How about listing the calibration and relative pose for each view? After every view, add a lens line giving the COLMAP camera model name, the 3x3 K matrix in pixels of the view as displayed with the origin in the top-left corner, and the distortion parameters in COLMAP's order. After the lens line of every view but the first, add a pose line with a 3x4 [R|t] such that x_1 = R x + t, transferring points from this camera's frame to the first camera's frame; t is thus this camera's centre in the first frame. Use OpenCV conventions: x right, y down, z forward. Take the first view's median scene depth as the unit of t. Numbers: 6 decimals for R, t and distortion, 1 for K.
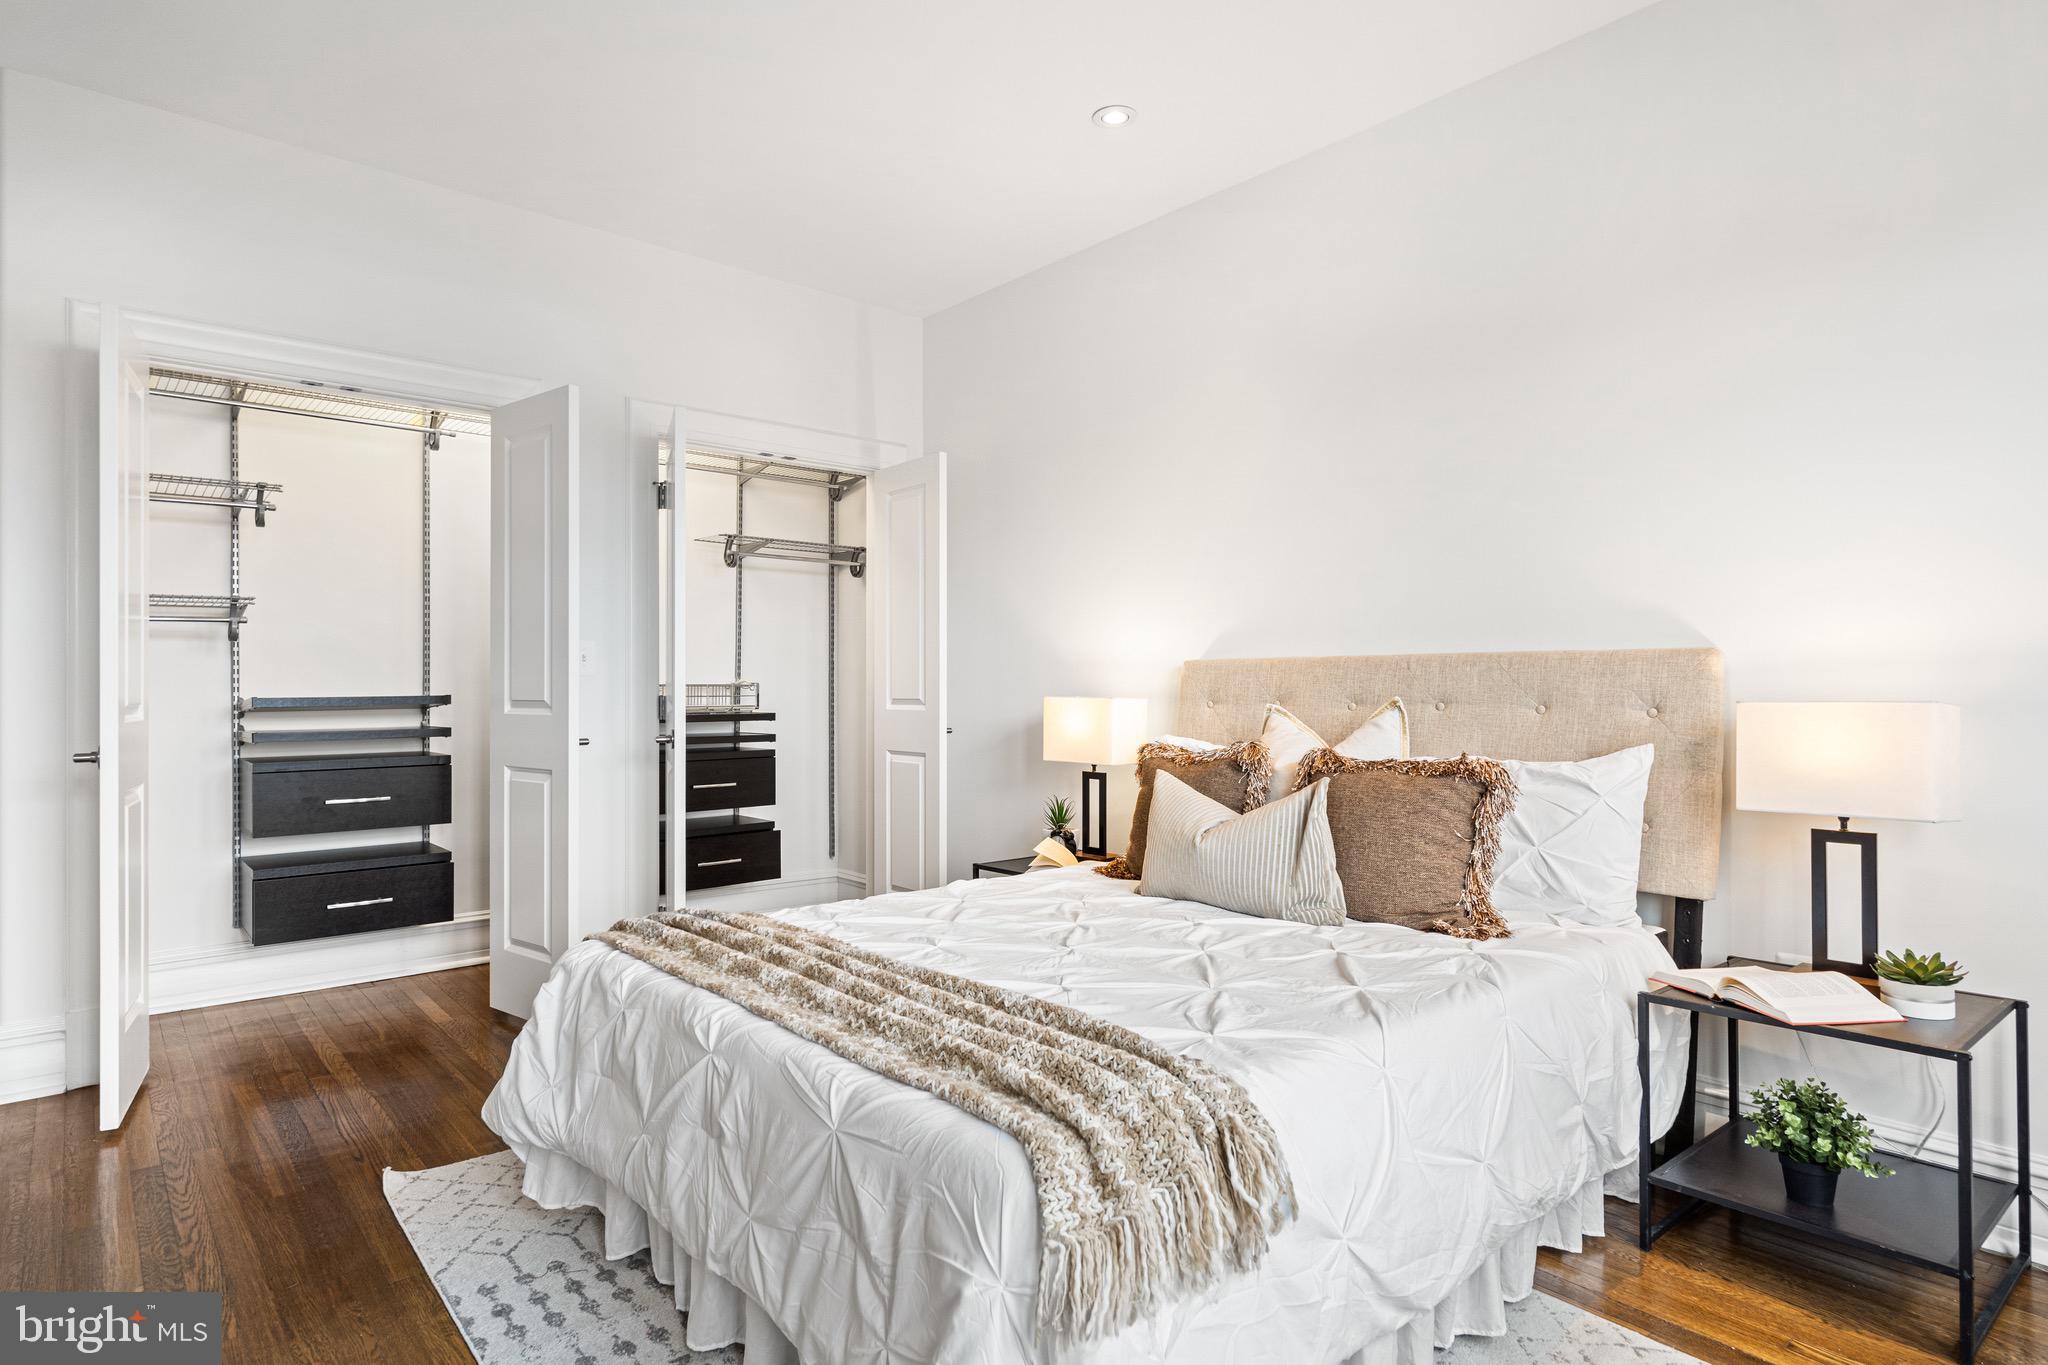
lens RADIAL K [[1114.6, 0, 1023.4], [0, 1114.6, 672.4], [0, 0, 1]] dist [-0.001509, -0.000499]
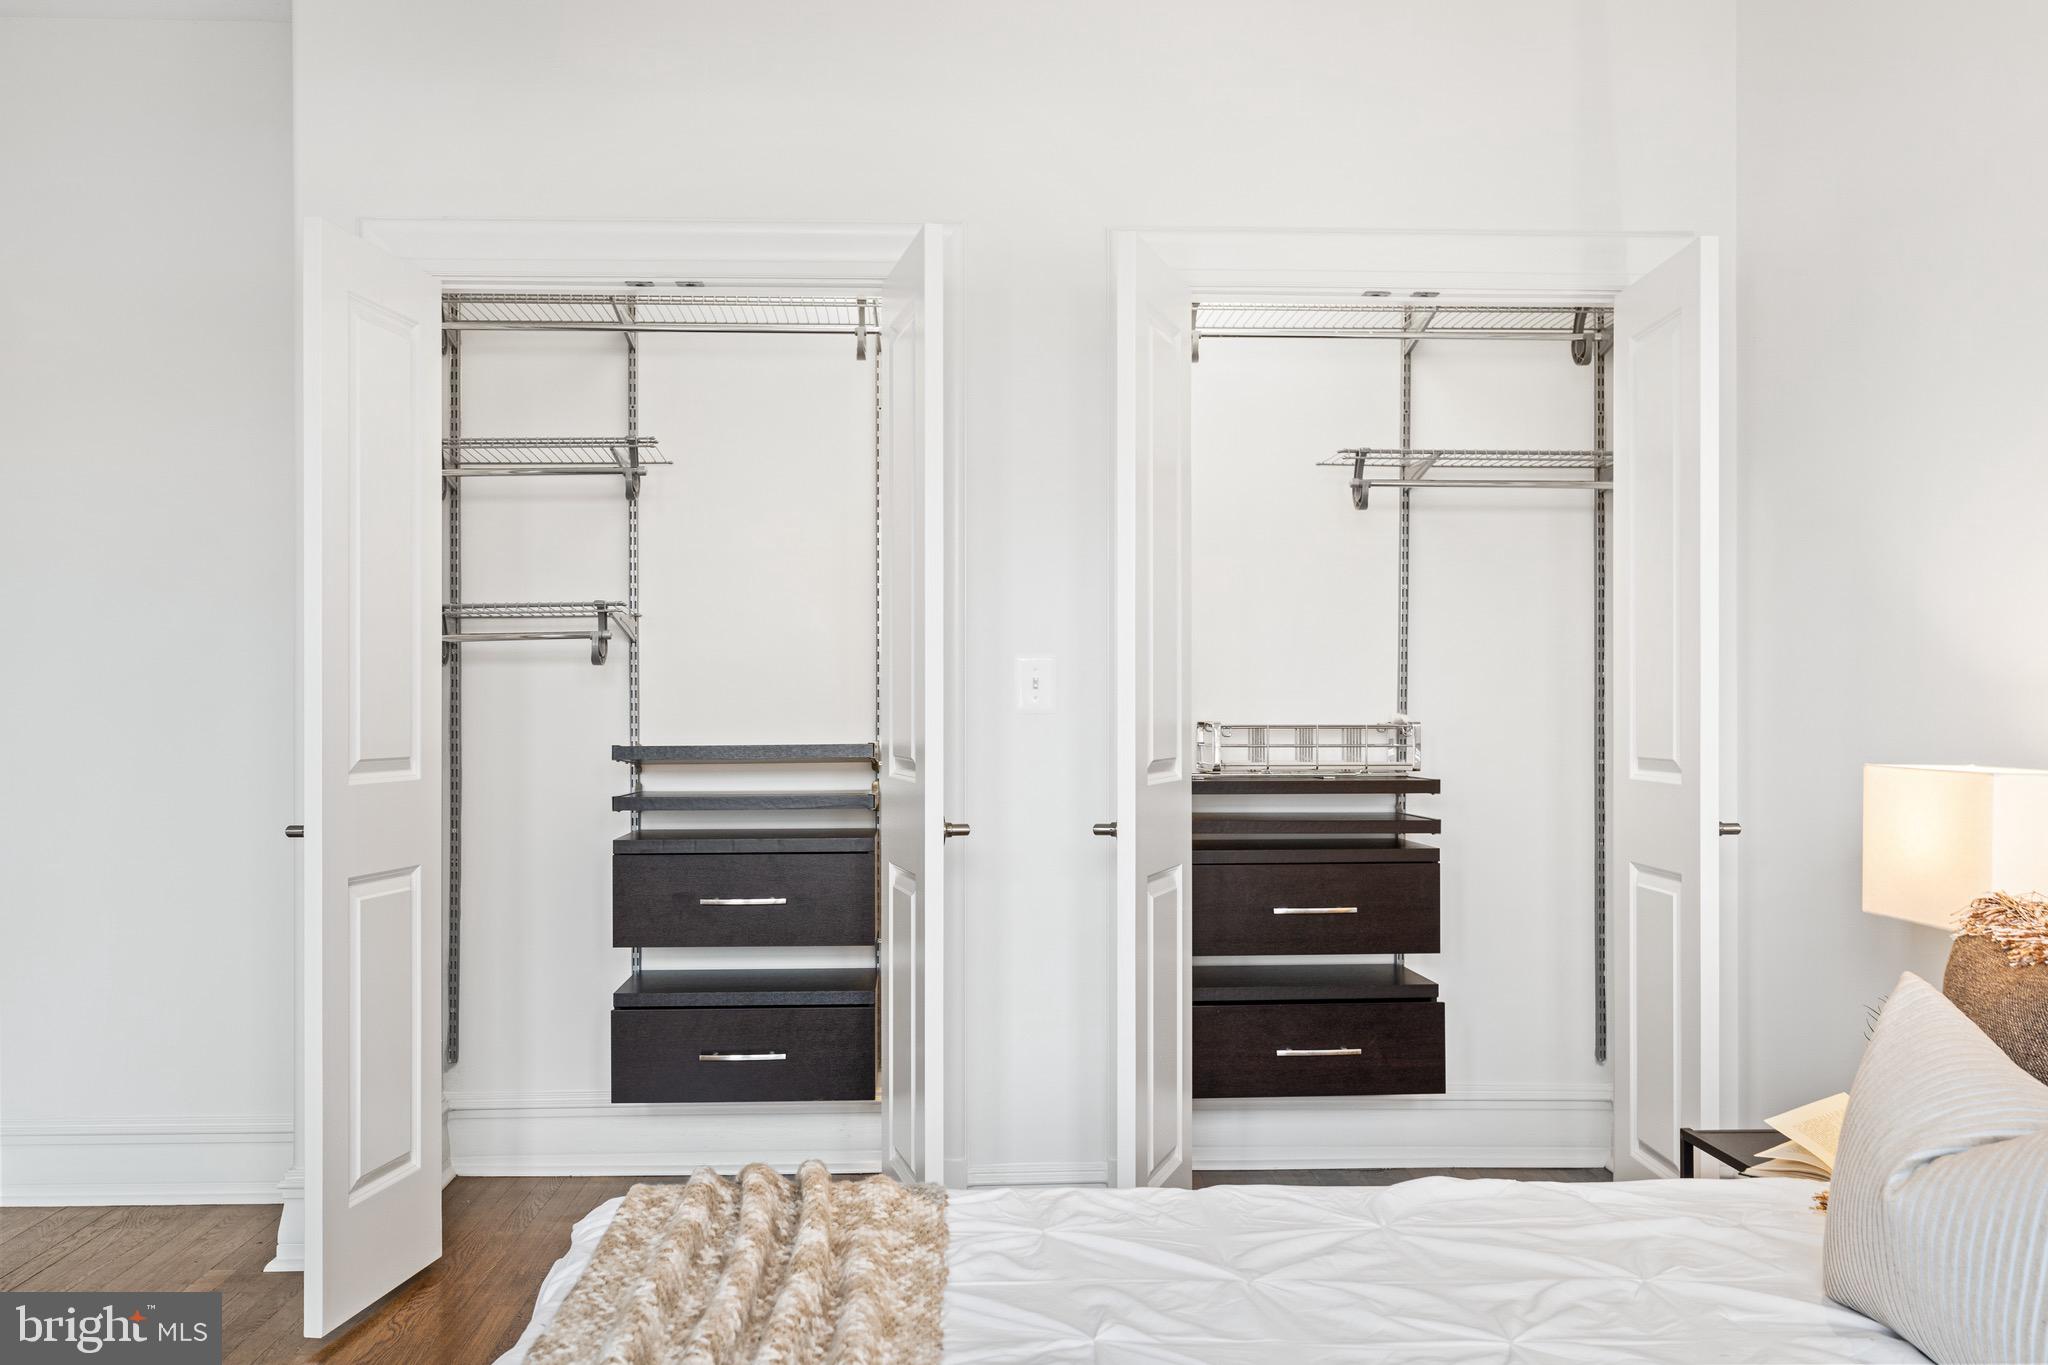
lens RADIAL K [[1823.5, 0, 1024.6], [0, 1823.5, 700.5], [0, 0, 1]] dist [-0.008579, -0.000700]
pose [[0.778488, -0.003465, -0.627650, 0.167036], [0.007555, 0.999964, 0.003850, -0.005906], [0.627614, -0.007739, 0.778486, 0.206033]]
